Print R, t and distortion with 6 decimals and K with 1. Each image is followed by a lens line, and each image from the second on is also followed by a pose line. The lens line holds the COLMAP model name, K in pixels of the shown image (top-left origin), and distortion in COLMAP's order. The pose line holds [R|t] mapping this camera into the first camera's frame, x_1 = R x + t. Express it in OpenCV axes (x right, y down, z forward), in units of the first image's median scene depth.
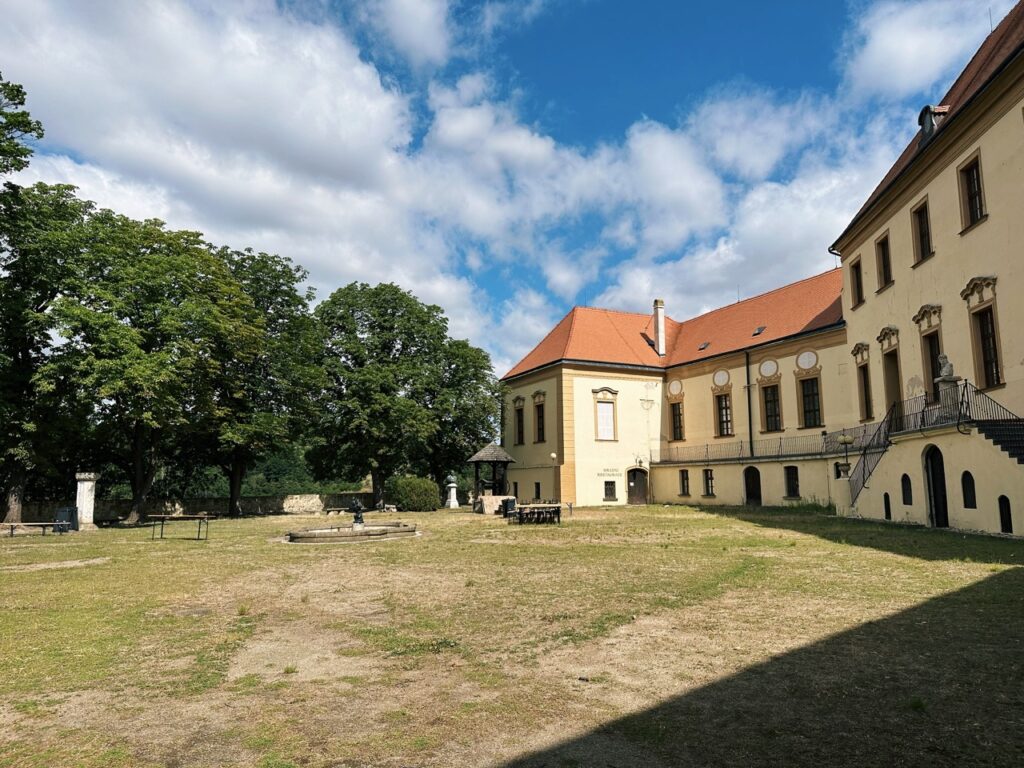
lens RADIAL K [[695.6, 0, 512.0], [0, 695.6, 384.0], [0, 0, 1]] dist [0.123722, -0.231447]
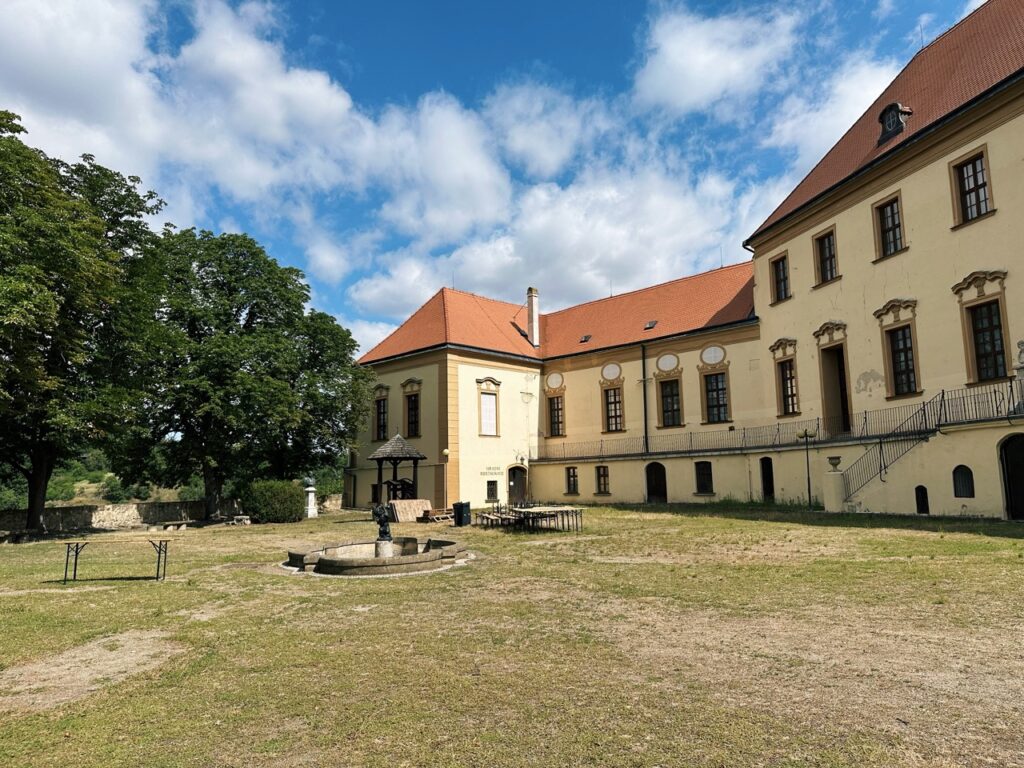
lens RADIAL K [[695.6, 0, 512.0], [0, 695.6, 384.0], [0, 0, 1]] dist [0.123722, -0.231447]
pose [[0.936120, 0.034909, 0.349944, -0.170089], [-0.033994, 0.999384, -0.008758, 0.022429], [-0.350034, -0.003697, 0.936730, 0.154745]]
